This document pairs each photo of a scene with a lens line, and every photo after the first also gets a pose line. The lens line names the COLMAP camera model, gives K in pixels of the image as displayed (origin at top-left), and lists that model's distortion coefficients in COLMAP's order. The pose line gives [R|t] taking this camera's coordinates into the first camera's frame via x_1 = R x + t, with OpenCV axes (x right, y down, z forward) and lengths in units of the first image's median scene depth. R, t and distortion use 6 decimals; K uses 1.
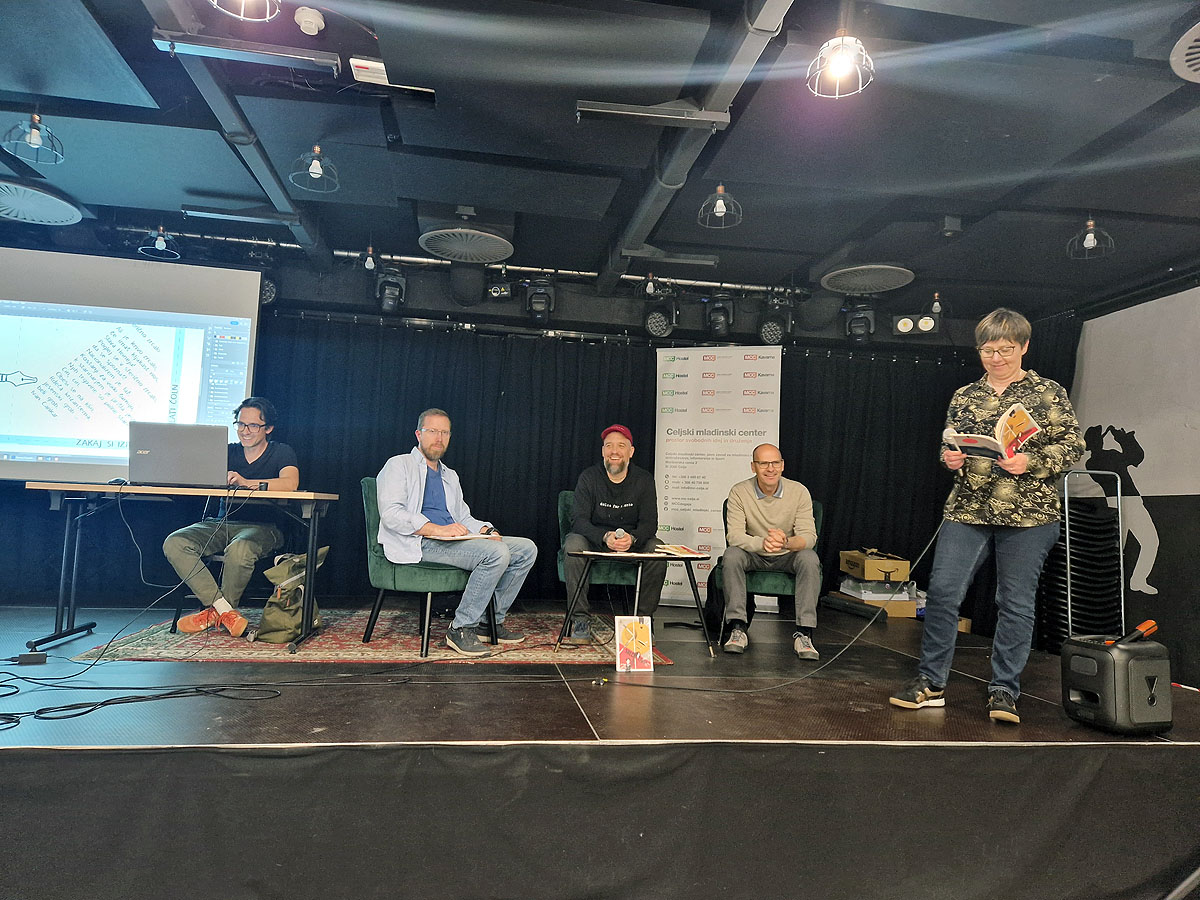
lens RADIAL K [[793.9, 0, 600.0], [0, 793.9, 450.0], [0, 0, 1]] dist [0.093052, -0.059655]
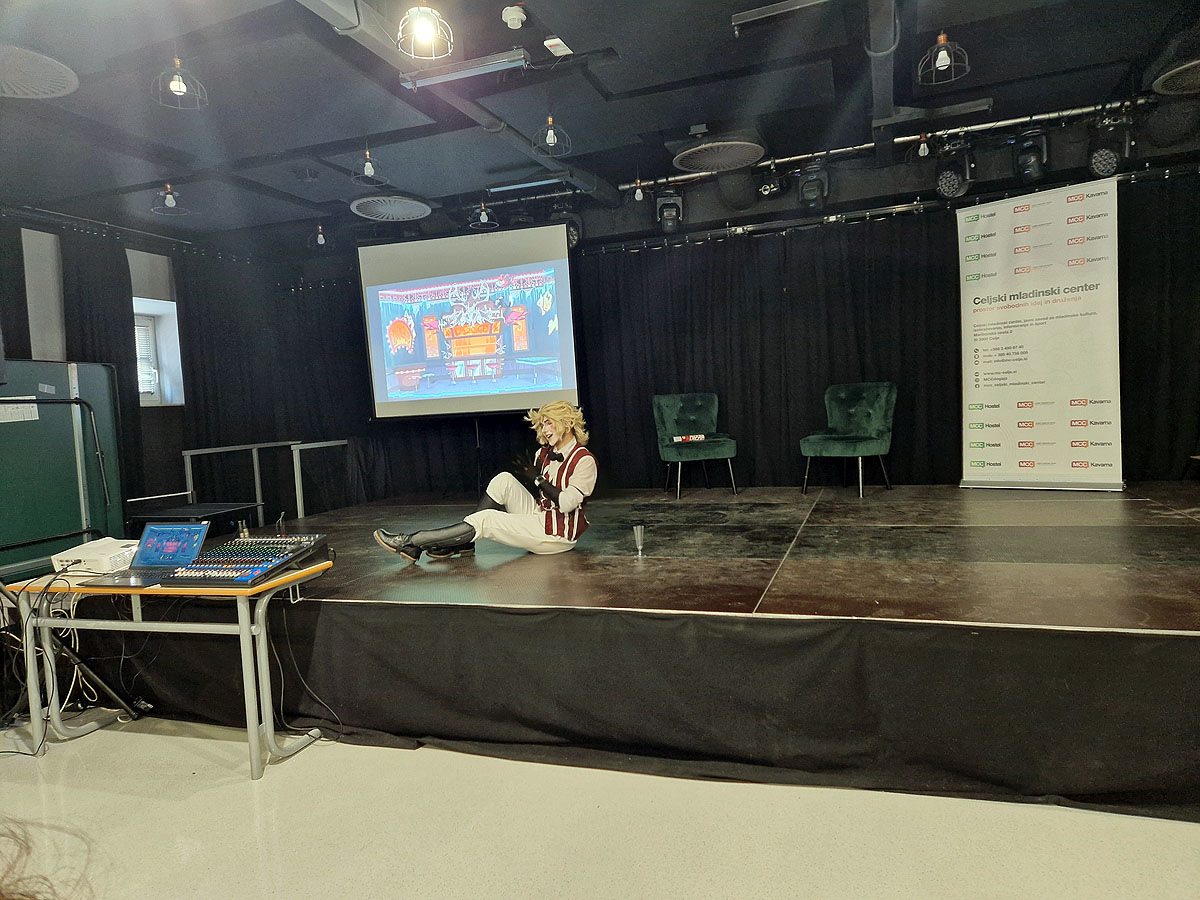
lens RADIAL K [[793.9, 0, 600.0], [0, 793.9, 450.0], [0, 0, 1]] dist [0.093052, -0.059655]
pose [[0.879454, -0.062620, -0.471846, 0.141500], [0.128564, 0.985714, 0.108809, -0.011825], [0.458292, -0.156355, 0.874941, -0.034803]]
